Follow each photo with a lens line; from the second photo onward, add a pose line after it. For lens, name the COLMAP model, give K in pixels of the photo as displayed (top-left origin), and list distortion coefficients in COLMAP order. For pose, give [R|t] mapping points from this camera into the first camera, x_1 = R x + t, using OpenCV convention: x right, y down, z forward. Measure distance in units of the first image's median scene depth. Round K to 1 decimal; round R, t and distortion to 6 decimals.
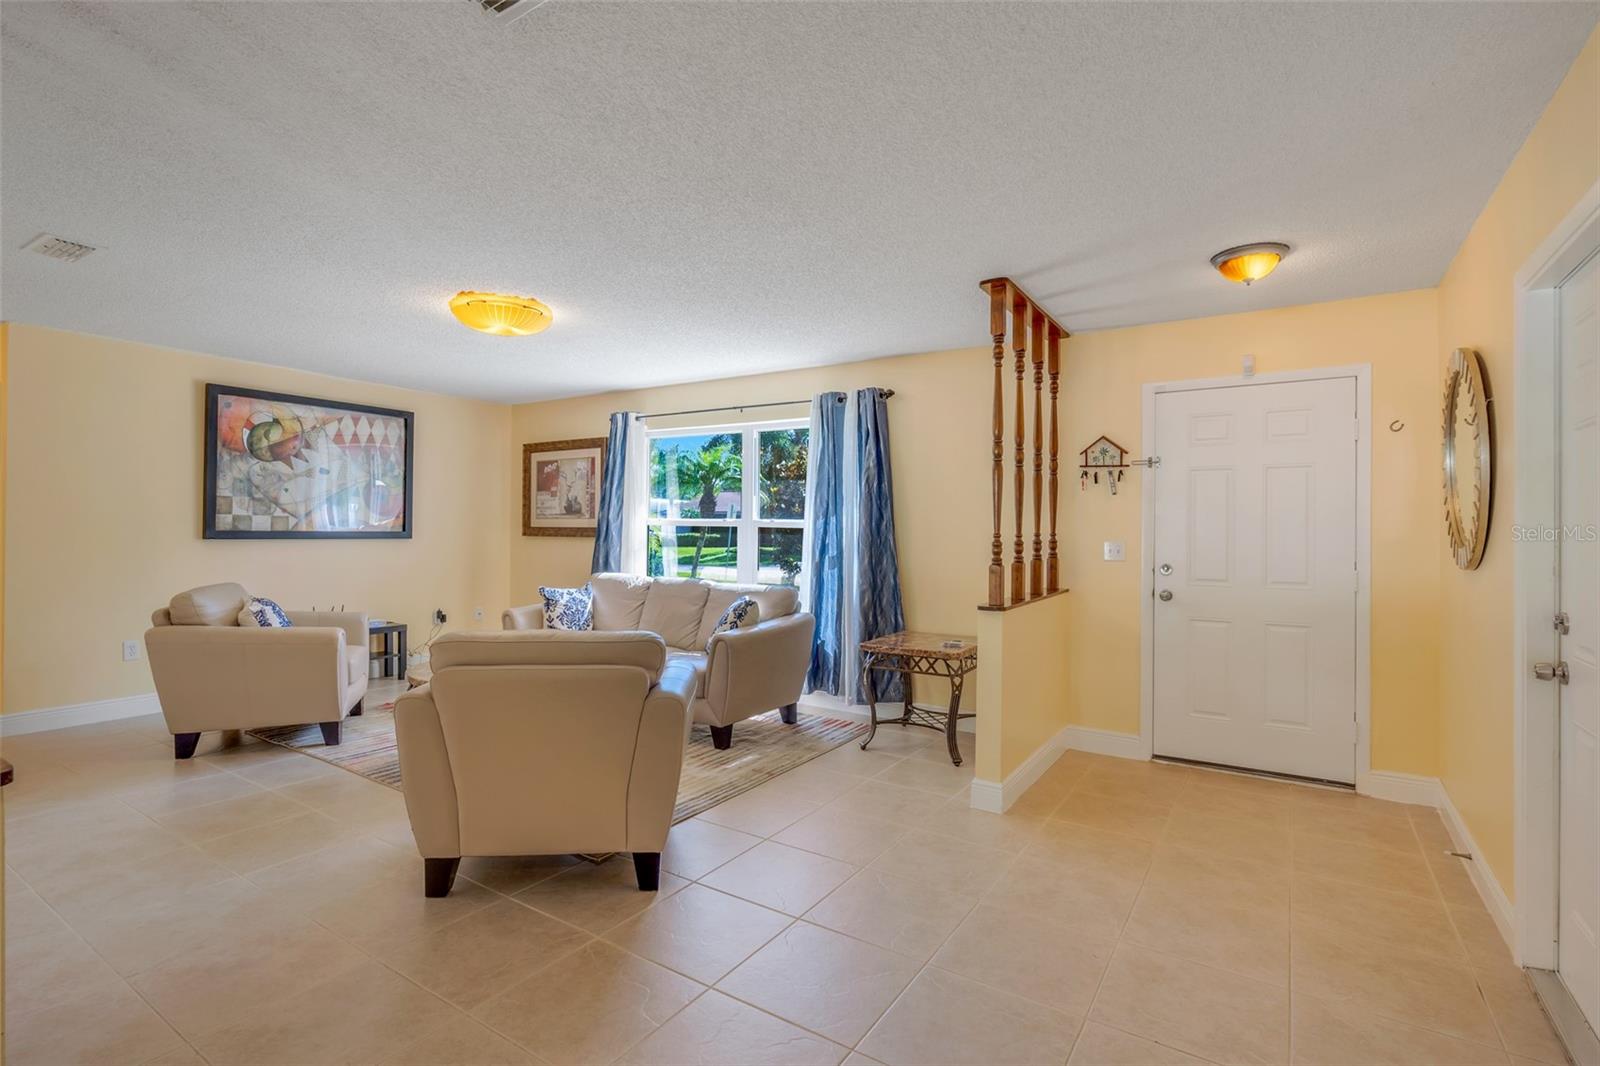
lens RADIAL K [[754.8, 0, 800.0], [0, 754.8, 533.0], [0, 0, 1]] dist [-0.002491, -0.000067]
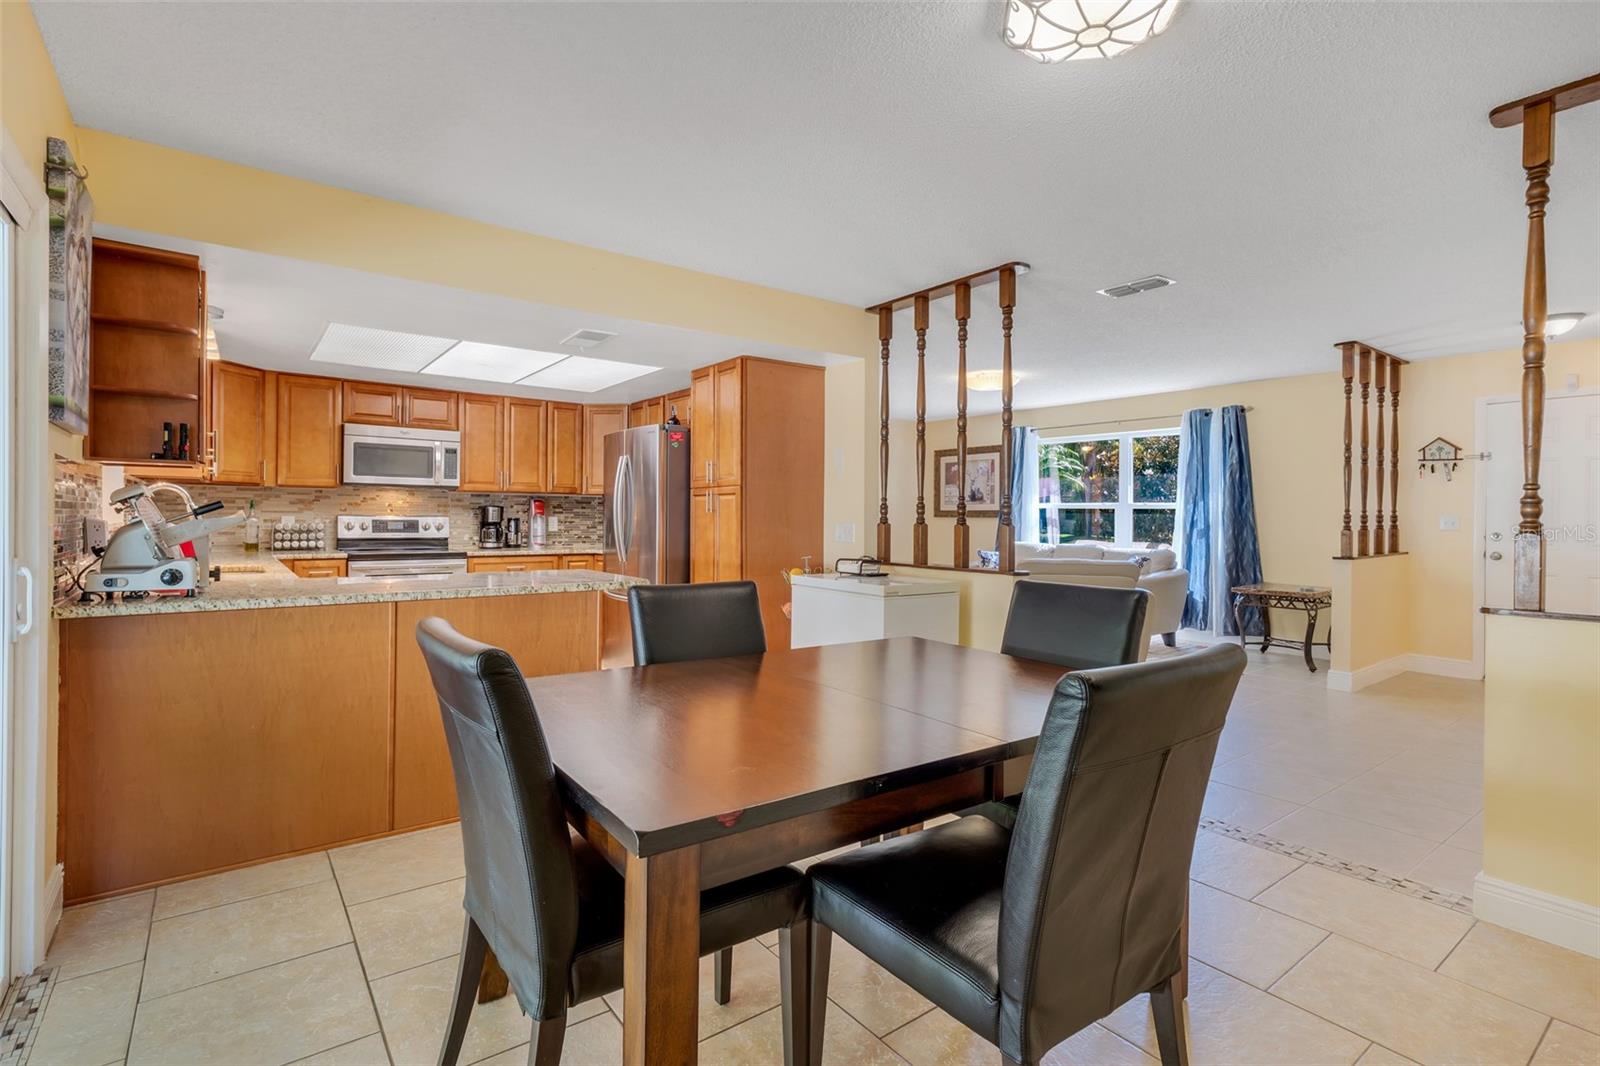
lens RADIAL K [[759.8, 0, 803.1], [0, 759.8, 522.7], [0, 0, 1]] dist [0.002239, 0.000137]
pose [[0.939971, -0.000026, -0.341256, -0.188651], [0.000481, 0.999999, 0.001248, 0.019595], [0.341255, -0.001337, 0.939970, -0.623092]]
